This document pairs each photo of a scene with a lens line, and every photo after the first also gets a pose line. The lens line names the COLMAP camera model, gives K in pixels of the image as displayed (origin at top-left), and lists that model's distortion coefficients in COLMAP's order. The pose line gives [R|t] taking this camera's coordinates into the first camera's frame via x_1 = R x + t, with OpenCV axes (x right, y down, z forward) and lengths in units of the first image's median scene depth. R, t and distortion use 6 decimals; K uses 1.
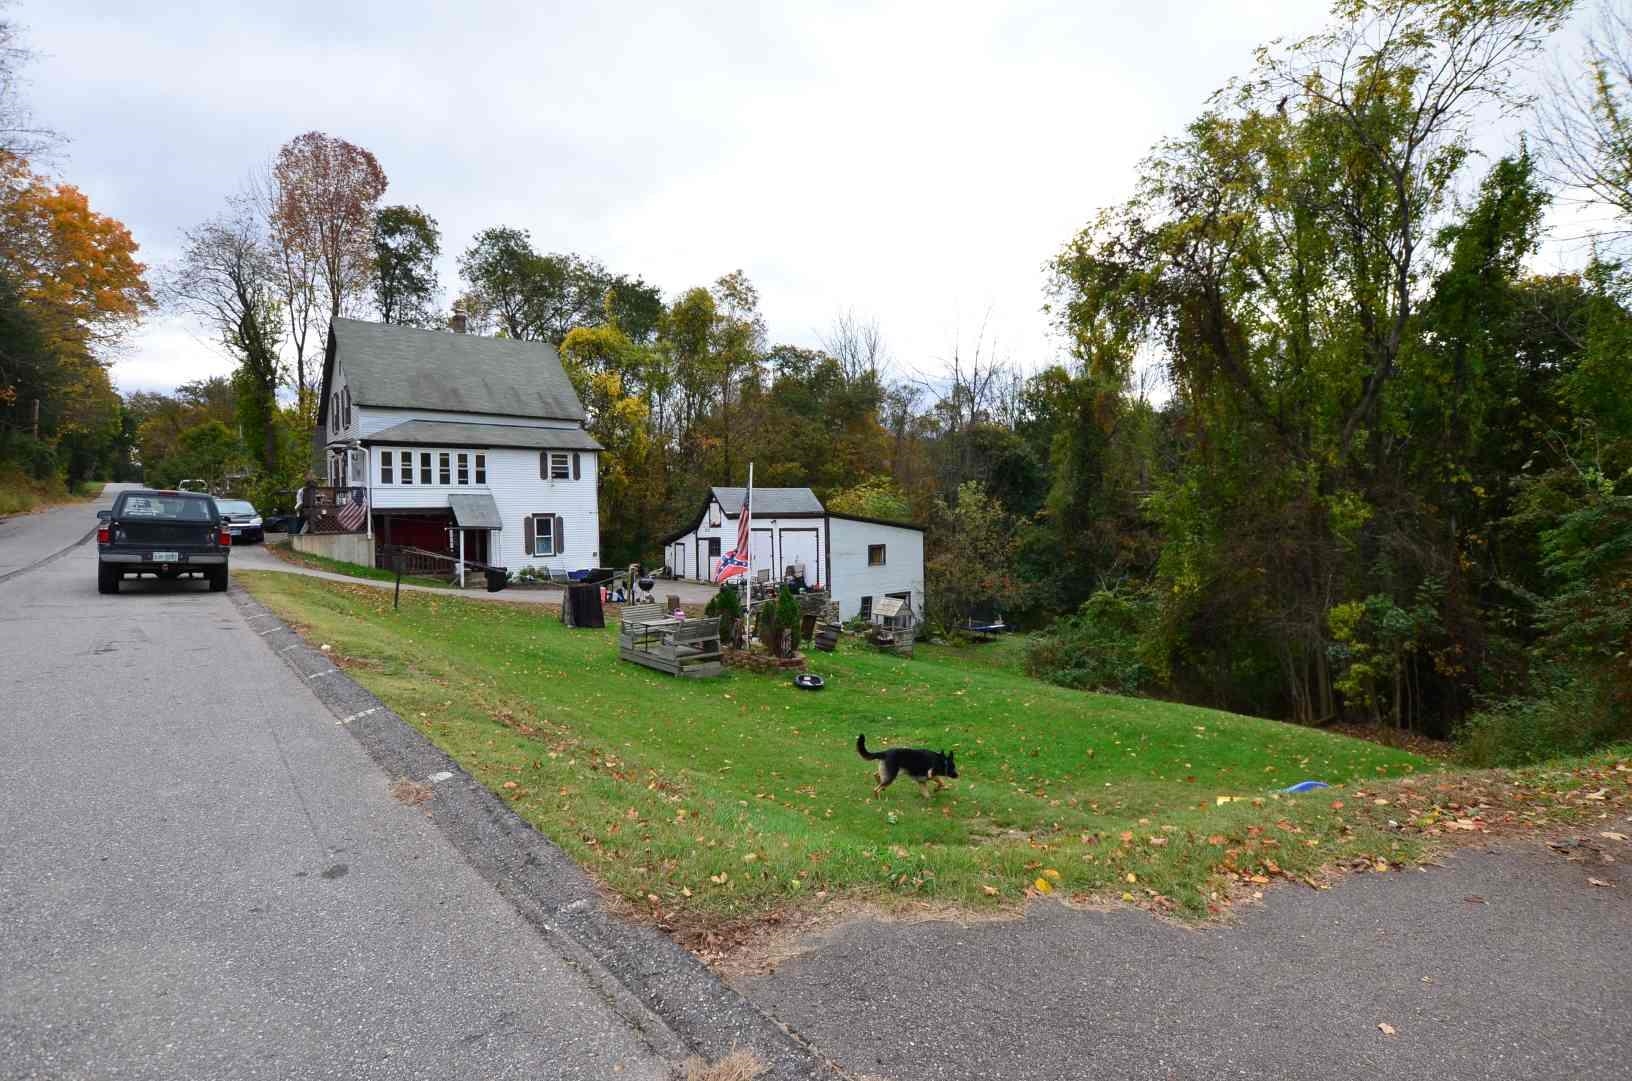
lens RADIAL K [[843.9, 0, 807.8], [0, 843.9, 543.9], [0, 0, 1]] dist [-0.019865, -0.000566]
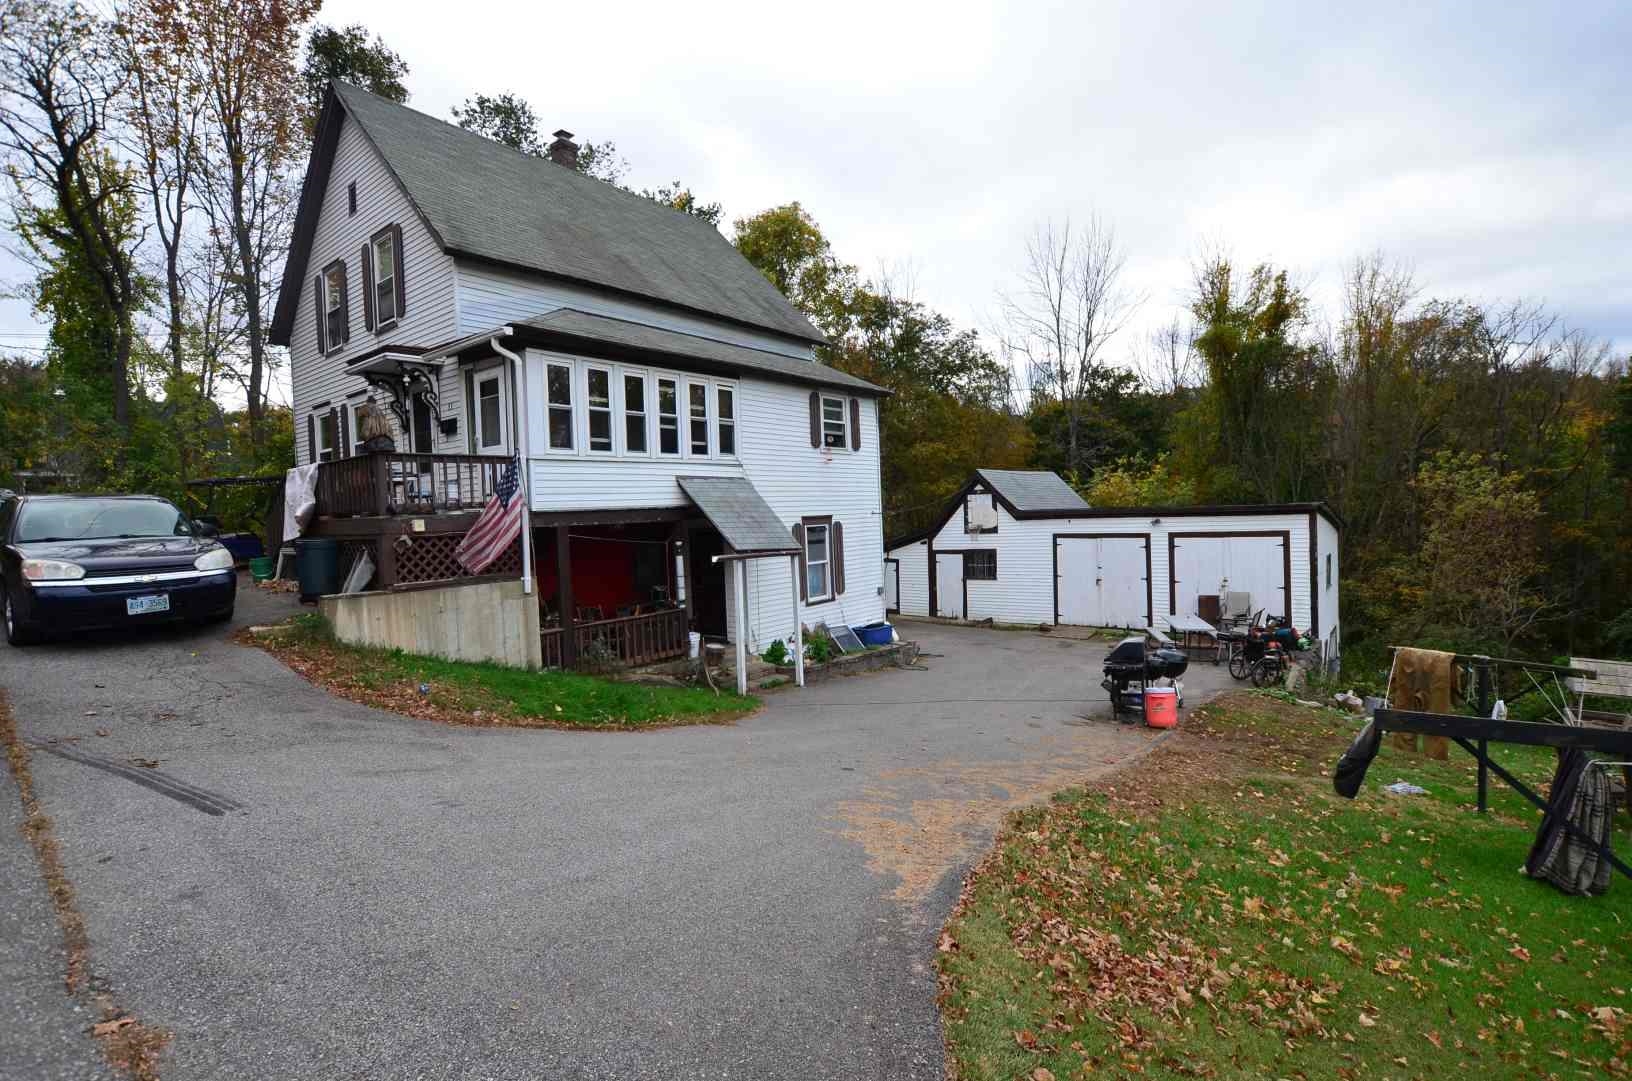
lens RADIAL K [[774.2, 0, 825.8], [0, 774.2, 535.7], [0, 0, 1]] dist [-0.033073, 0.004939]
pose [[0.974297, -0.028692, 0.223433, -0.428770], [0.030042, 0.999545, -0.002647, -0.024411], [-0.223255, 0.009291, 0.974716, 0.578228]]
